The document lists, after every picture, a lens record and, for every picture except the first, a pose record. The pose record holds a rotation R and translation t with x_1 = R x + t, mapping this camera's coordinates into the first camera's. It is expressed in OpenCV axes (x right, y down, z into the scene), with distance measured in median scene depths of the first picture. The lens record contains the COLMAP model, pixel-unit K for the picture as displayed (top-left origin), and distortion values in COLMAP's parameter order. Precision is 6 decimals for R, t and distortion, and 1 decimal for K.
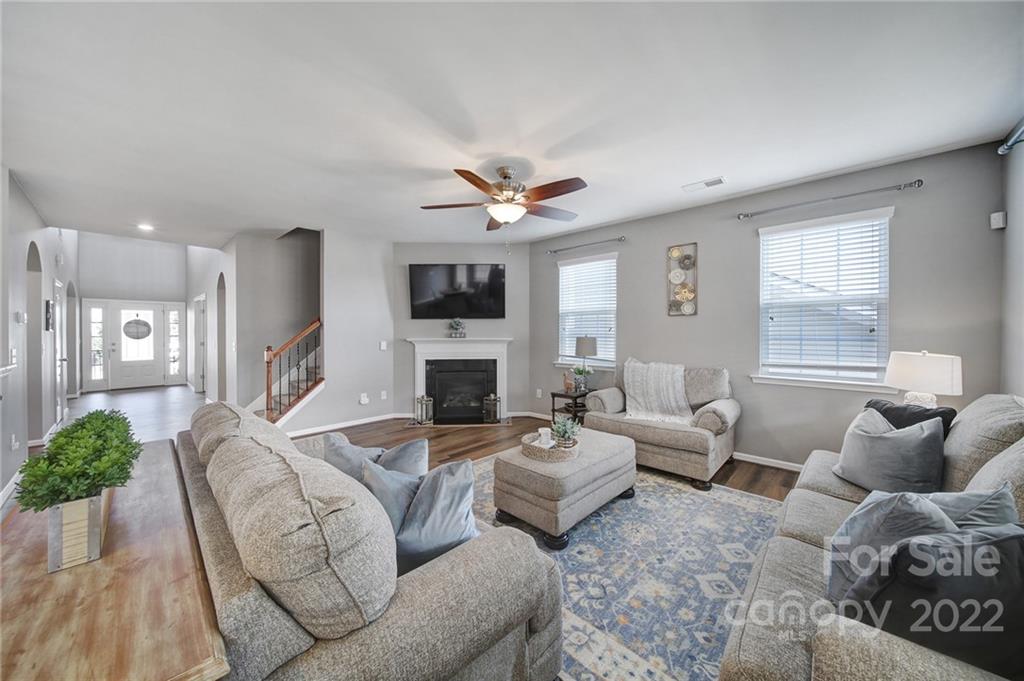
lens RADIAL K [[355.1, 0, 515.0], [0, 355.1, 335.1], [0, 0, 1]] dist [-0.000453, -0.000015]
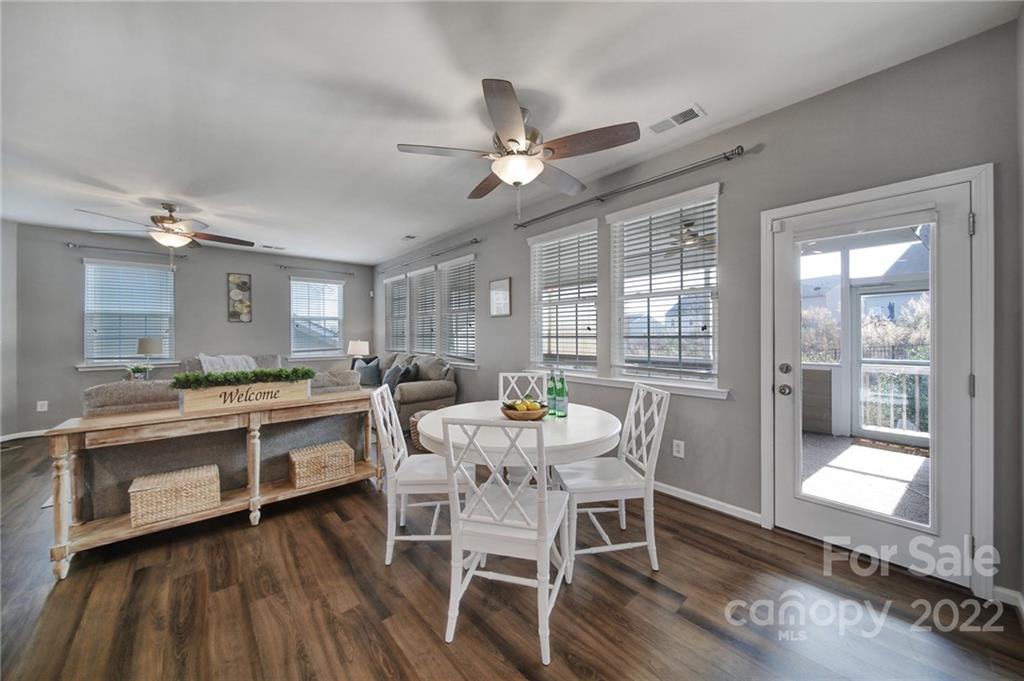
lens RADIAL K [[365.9, 0, 500.5], [0, 365.9, 330.7], [0, 0, 1]] dist [0.053958, 0.000012]
pose [[0.122540, 0.011197, 0.992400, -0.949560], [0.015449, 0.999794, -0.013188, 0.017813], [-0.992343, 0.016948, 0.122342, -0.260864]]
